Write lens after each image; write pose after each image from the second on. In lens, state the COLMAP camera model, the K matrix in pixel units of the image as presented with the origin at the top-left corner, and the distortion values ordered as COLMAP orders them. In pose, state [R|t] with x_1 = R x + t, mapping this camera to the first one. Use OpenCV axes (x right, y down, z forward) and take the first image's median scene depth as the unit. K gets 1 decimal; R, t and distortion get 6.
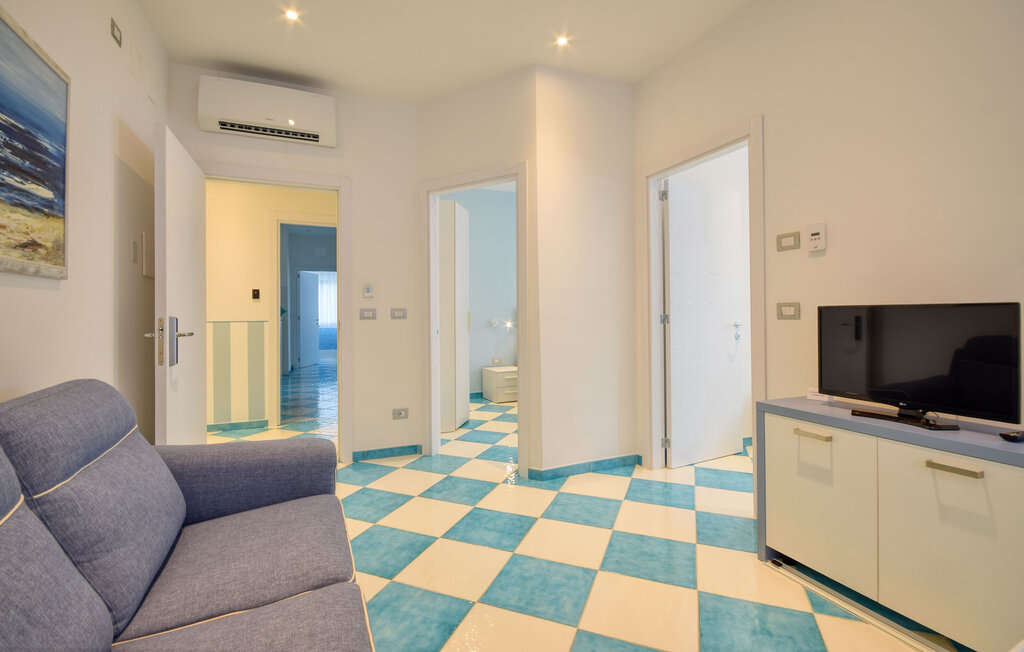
lens RADIAL K [[454.9, 0, 507.8], [0, 454.9, 314.0], [0, 0, 1]] dist [0.000565, -0.000179]
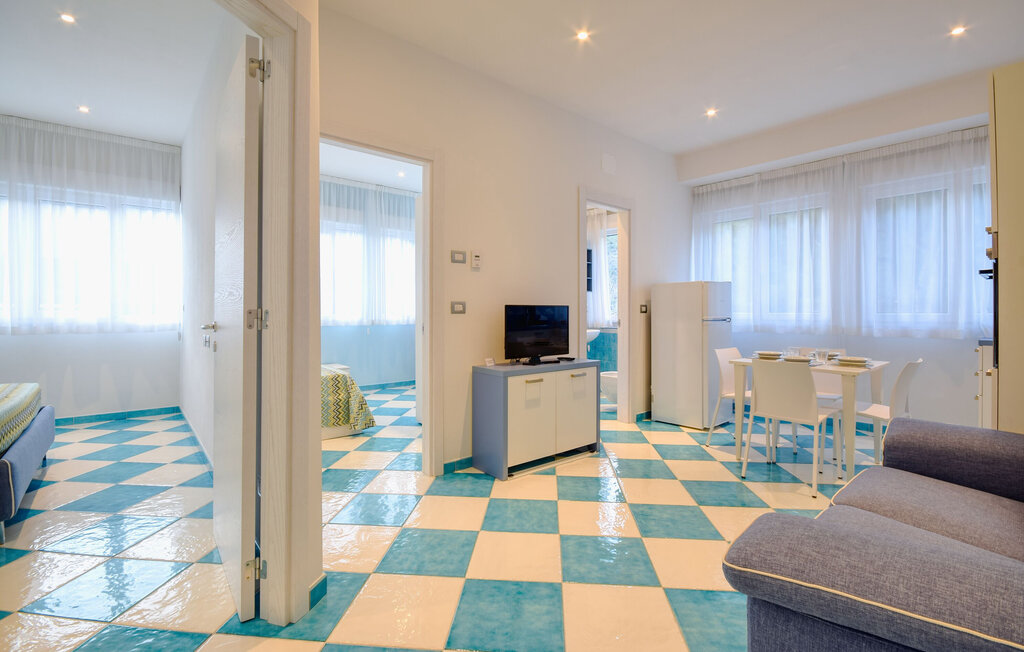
lens RADIAL K [[454.9, 0, 507.8], [0, 454.9, 314.0], [0, 0, 1]] dist [0.000565, -0.000179]
pose [[-0.292296, 0.001319, 0.956327, -0.769523], [0.001007, 0.999999, -0.001071, 0.014442], [-0.956327, 0.000650, -0.292297, 1.324505]]
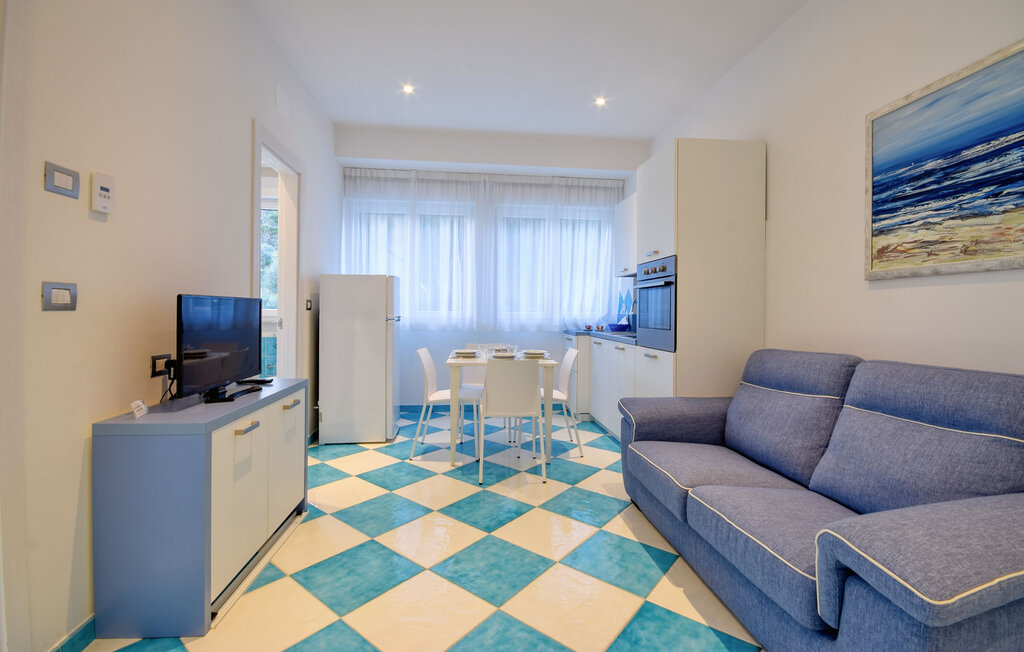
lens RADIAL K [[454.9, 0, 507.8], [0, 454.9, 314.0], [0, 0, 1]] dist [0.000565, -0.000179]
pose [[-0.955500, -0.004836, 0.294952, -0.125969], [-0.003750, 0.999984, 0.004248, 0.011434], [-0.294968, 0.002953, -0.955503, 1.472122]]
